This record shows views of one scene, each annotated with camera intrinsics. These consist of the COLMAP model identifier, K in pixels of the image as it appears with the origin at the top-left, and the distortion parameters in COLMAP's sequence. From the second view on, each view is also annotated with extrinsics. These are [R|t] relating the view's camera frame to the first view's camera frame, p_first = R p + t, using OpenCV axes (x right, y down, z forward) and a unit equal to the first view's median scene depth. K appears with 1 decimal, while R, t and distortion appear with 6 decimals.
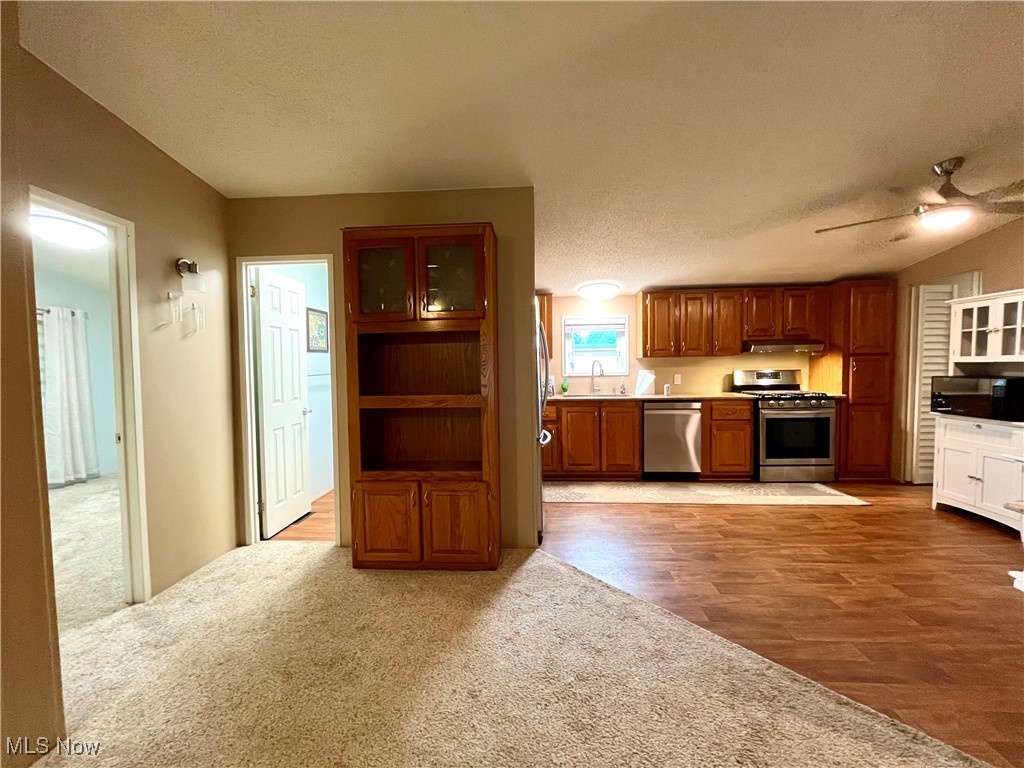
lens RADIAL K [[414.8, 0, 512.4], [0, 414.8, 381.2], [0, 0, 1]] dist [-0.001926, -0.000620]
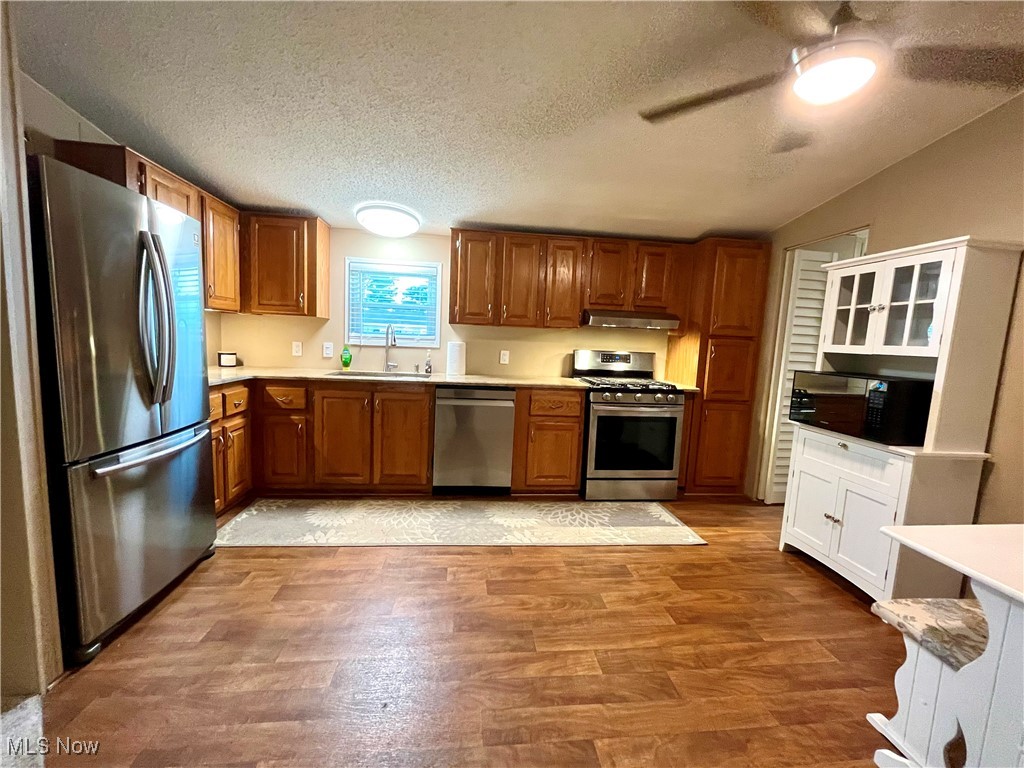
lens RADIAL K [[414.8, 0, 512.4], [0, 414.8, 381.2], [0, 0, 1]] dist [-0.001926, -0.000620]
pose [[0.983826, 0.041537, 0.174246, 0.333930], [-0.052876, 0.996740, 0.060946, -0.009162], [-0.171146, -0.069174, 0.982814, 0.308910]]
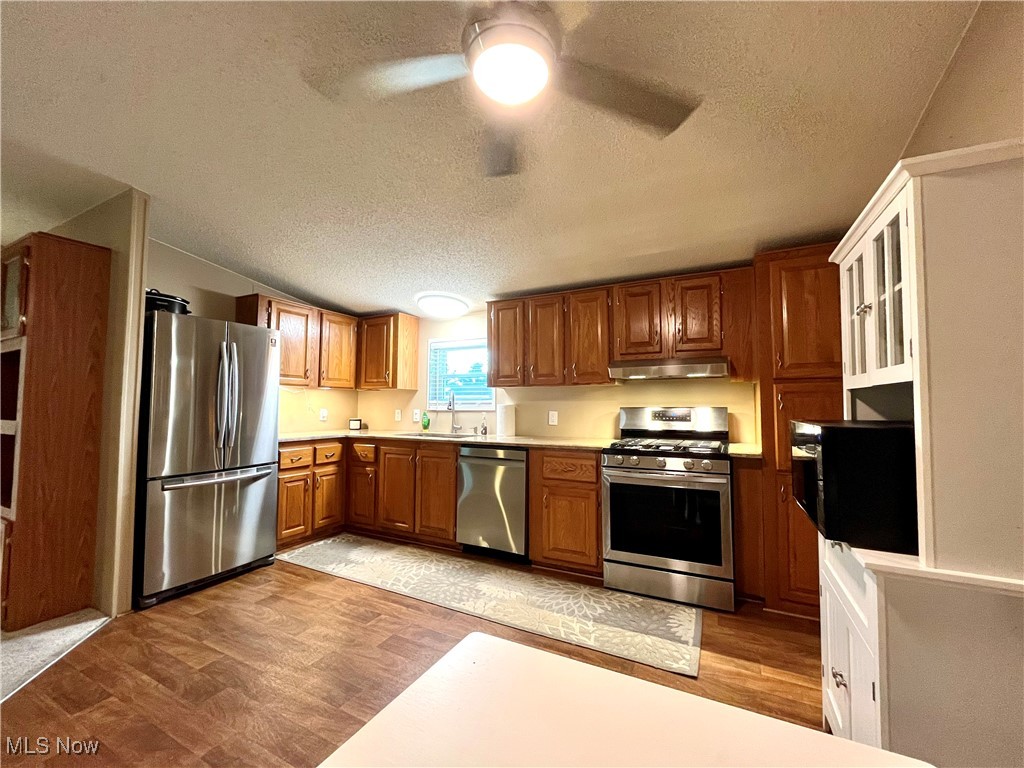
lens RADIAL K [[414.8, 0, 512.4], [0, 414.8, 381.2], [0, 0, 1]] dist [-0.001926, -0.000620]
pose [[0.915535, -0.006228, -0.402189, 0.734207], [-0.030882, 0.995841, -0.085719, -0.005097], [0.401050, 0.090900, 0.911535, 0.359959]]
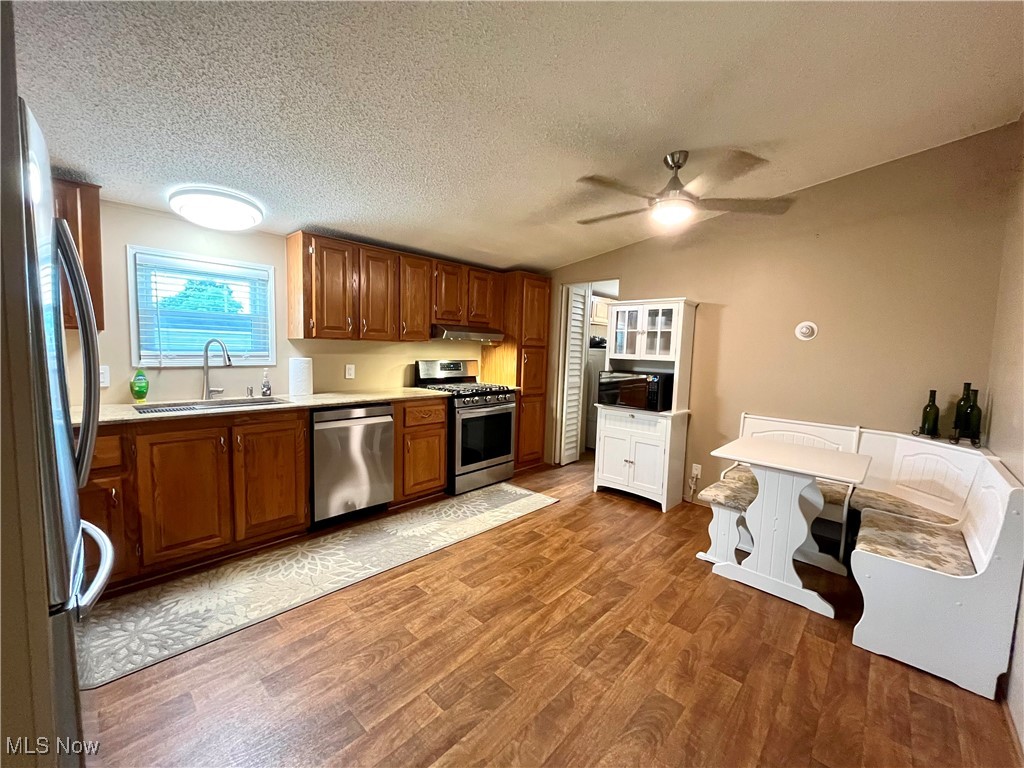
lens RADIAL K [[414.8, 0, 512.4], [0, 414.8, 381.2], [0, 0, 1]] dist [-0.001926, -0.000620]
pose [[0.634114, -0.028460, 0.772716, 0.030138], [-0.007815, 0.999035, 0.043209, -0.024435], [-0.773200, -0.033438, 0.633280, 0.394398]]
